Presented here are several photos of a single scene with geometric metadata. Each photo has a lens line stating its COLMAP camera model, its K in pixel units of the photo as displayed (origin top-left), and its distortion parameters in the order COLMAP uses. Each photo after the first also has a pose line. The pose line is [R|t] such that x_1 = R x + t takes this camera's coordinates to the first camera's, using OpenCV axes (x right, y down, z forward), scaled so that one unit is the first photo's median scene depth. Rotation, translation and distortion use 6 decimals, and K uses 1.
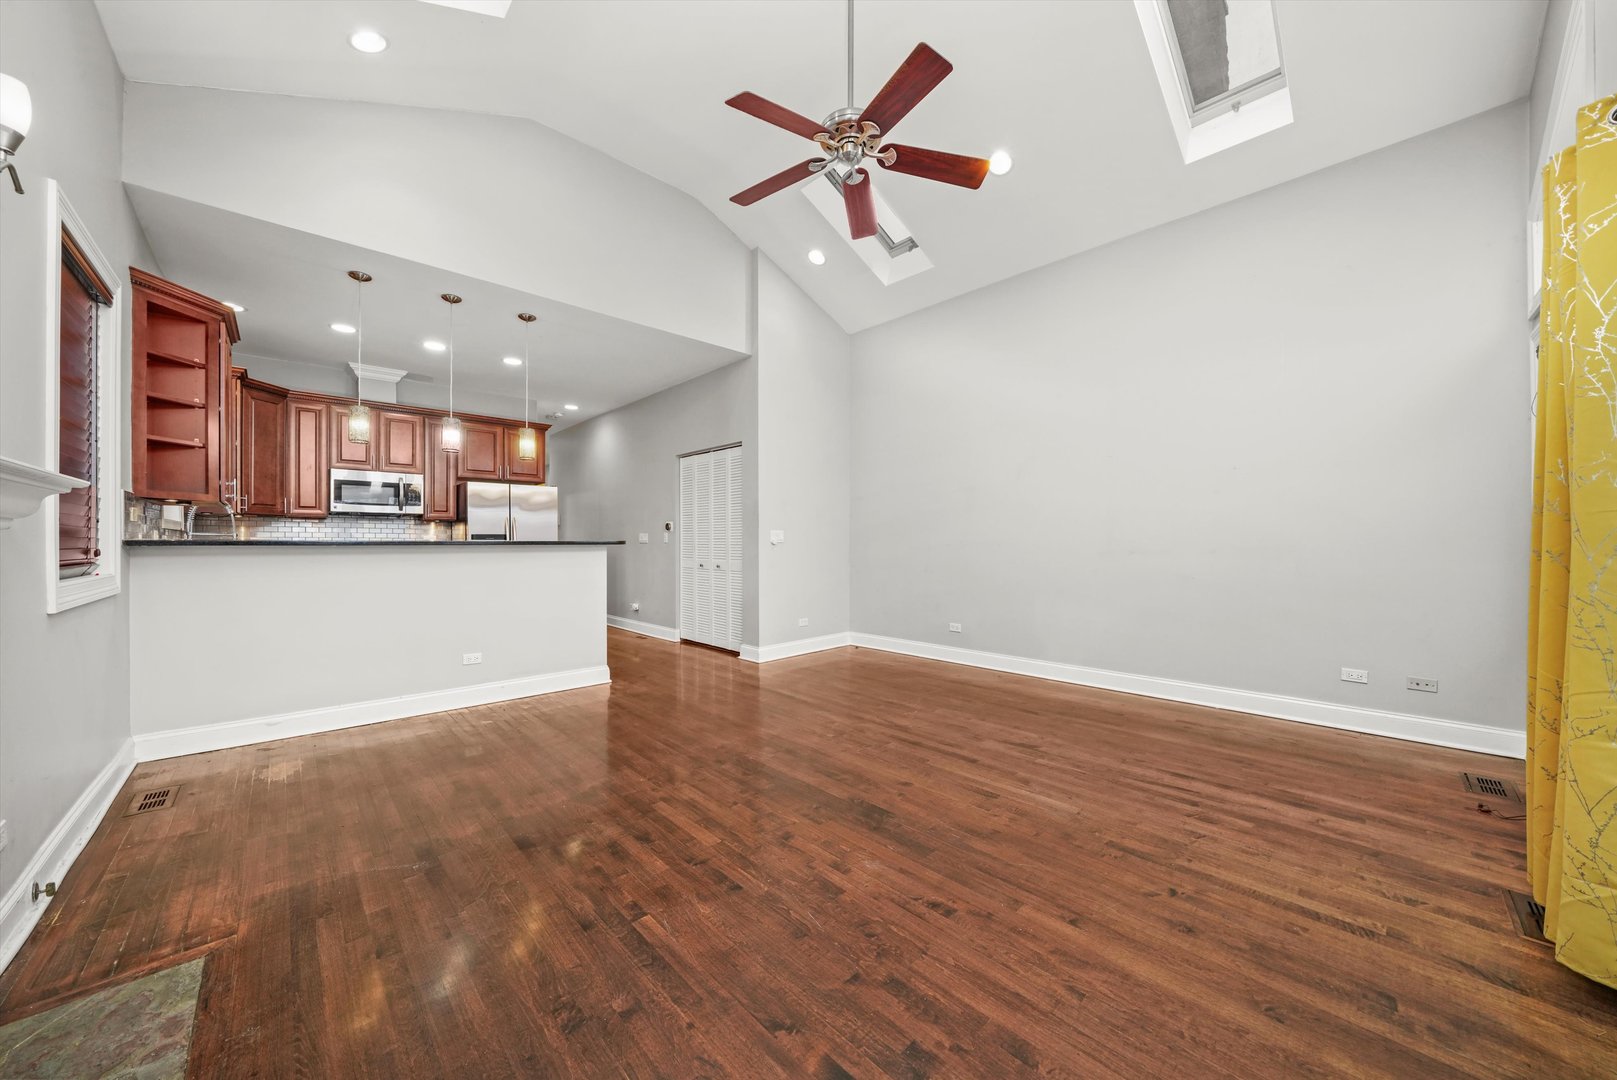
lens RADIAL K [[563.8, 0, 808.1], [0, 563.8, 549.4], [0, 0, 1]] dist [-0.024273, 0.000231]
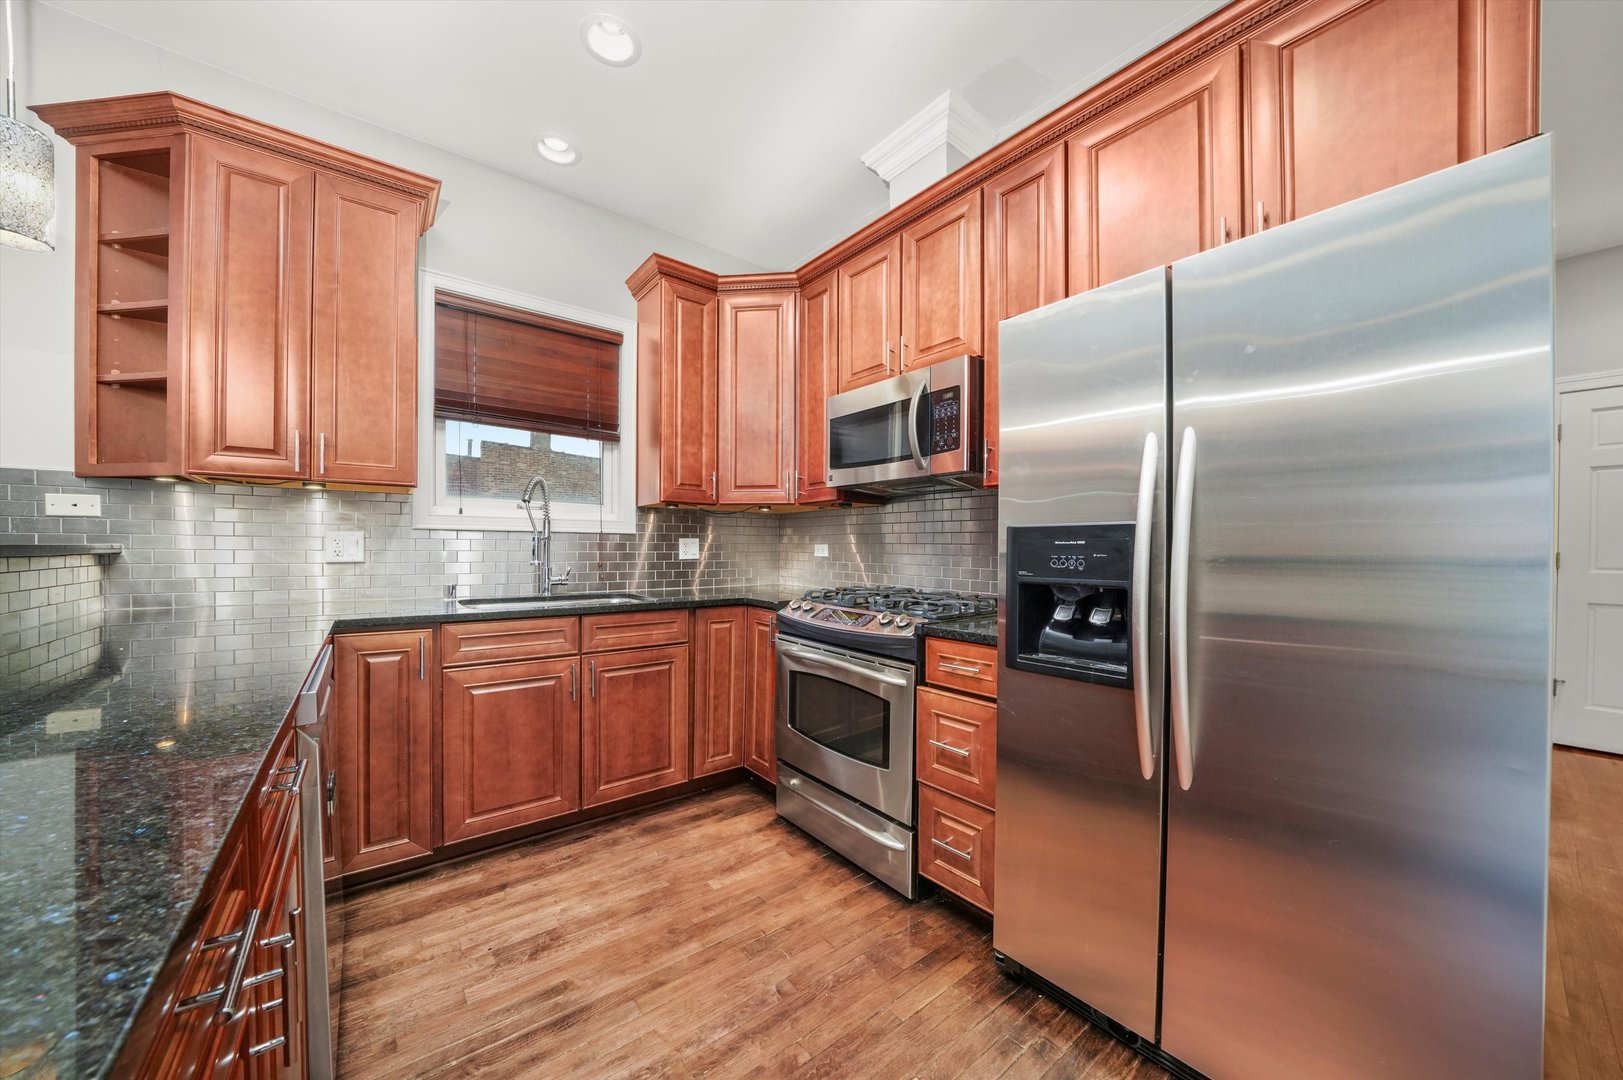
lens RADIAL K [[565.9, 0, 811.1], [0, 565.9, 549.4], [0, 0, 1]] dist [-0.024273, 0.000231]
pose [[-0.095161, 0.001328, -0.995461, -0.767548], [-0.019024, 0.999814, 0.003152, -0.035176], [0.995280, 0.019238, -0.095118, 2.051693]]
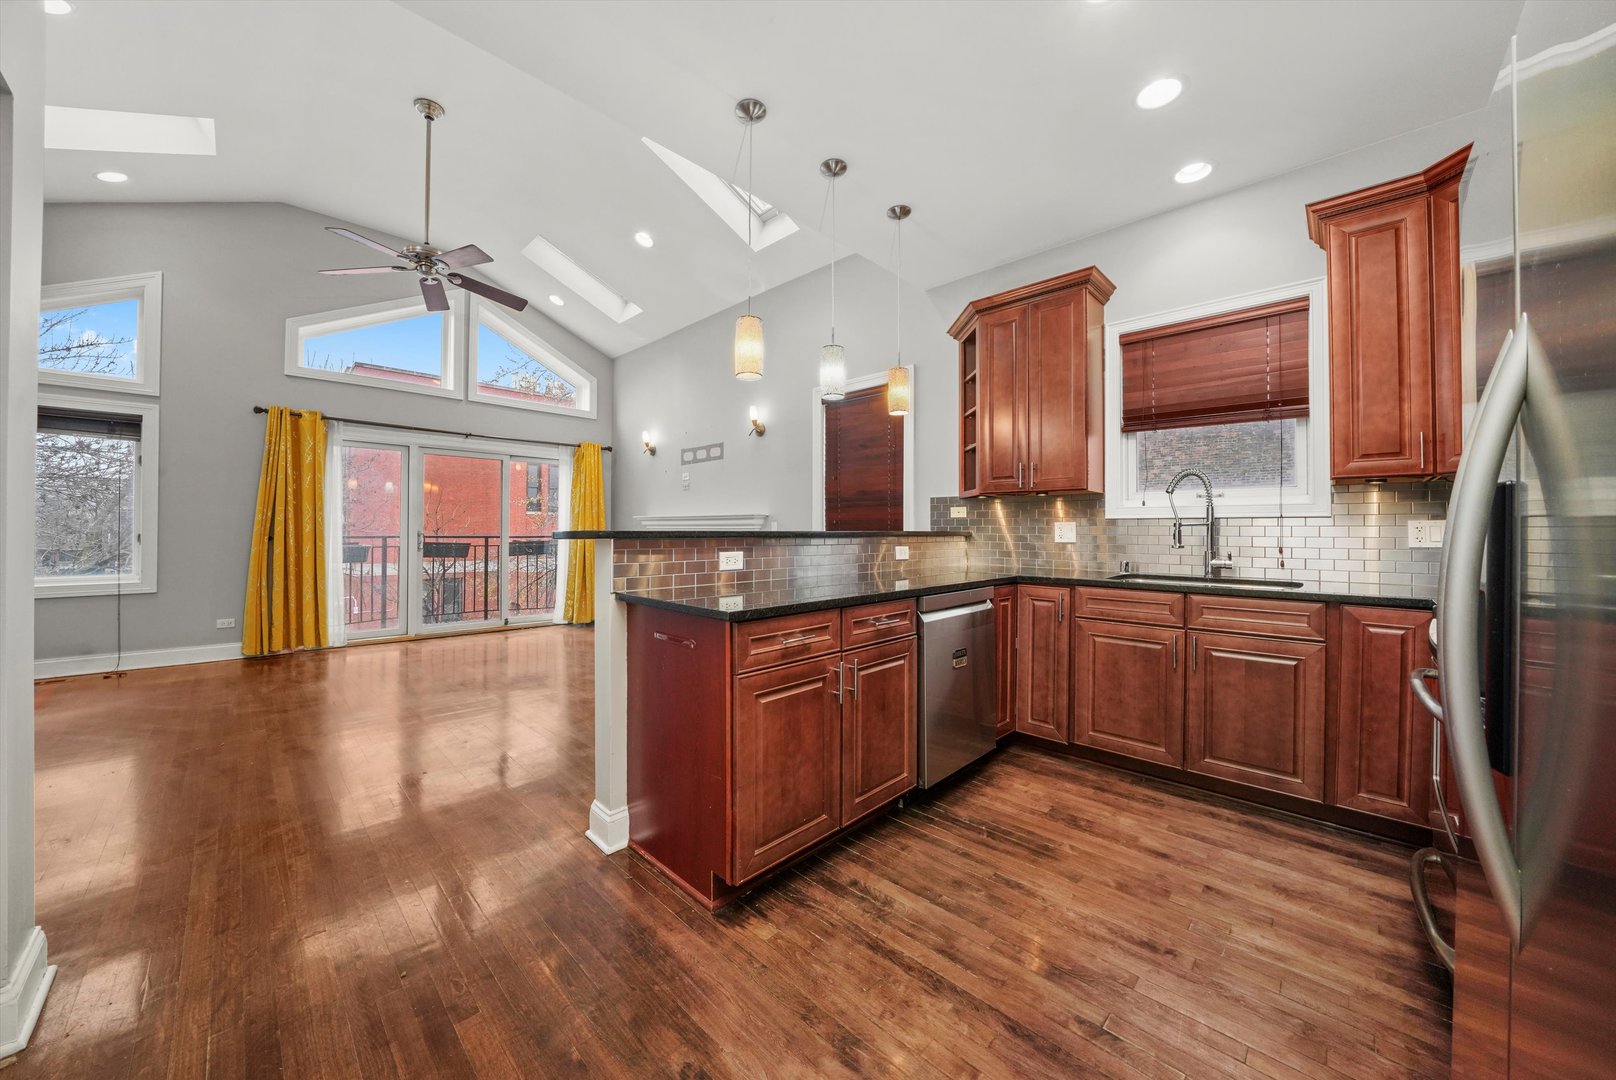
lens RADIAL K [[563.4, 0, 807.6], [0, 563.4, 549.4], [0, 0, 1]] dist [-0.024273, 0.000231]
pose [[-0.999570, -0.008293, -0.028141, -0.919310], [-0.009422, 0.999146, 0.040228, -0.030646], [0.027783, 0.040476, -0.998794, 2.515697]]
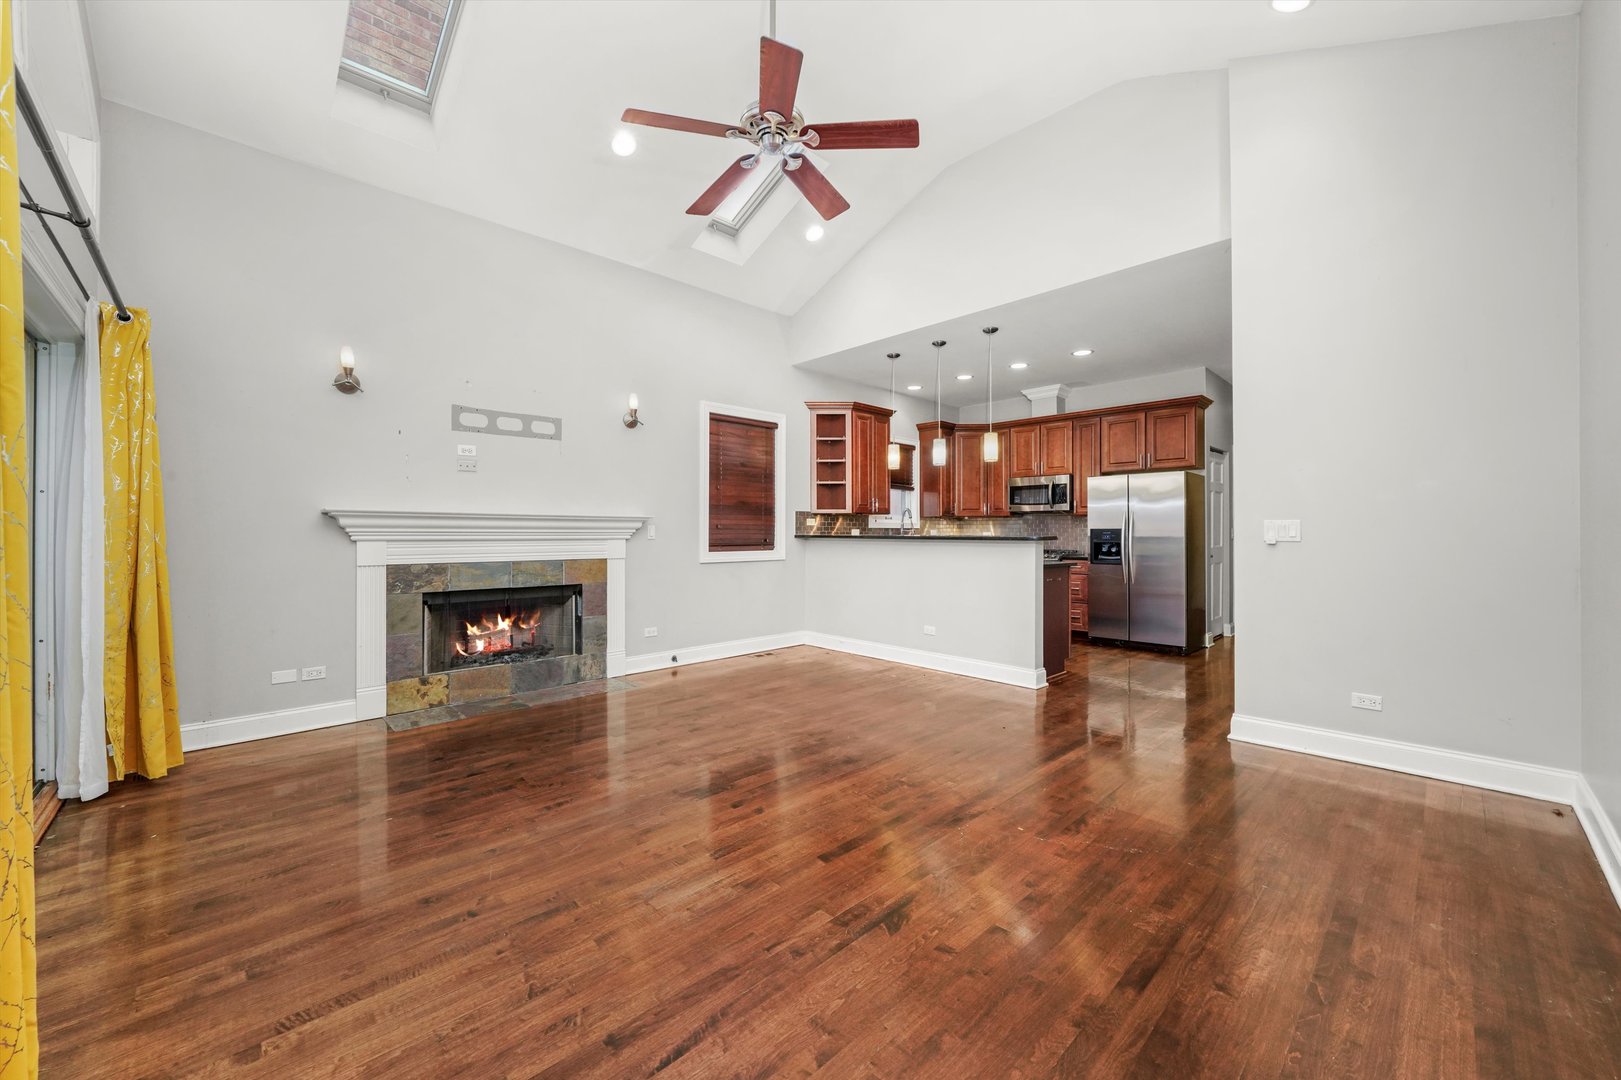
lens RADIAL K [[617.3, 0, 794.8], [0, 617.3, 534.4], [0, 0, 1]] dist [-0.013947, -0.000008]
pose [[-0.017569, 0.001395, -0.999845, 1.140499], [-0.012822, 0.999916, 0.001620, -0.024447], [0.999763, 0.012849, -0.017549, 1.052182]]
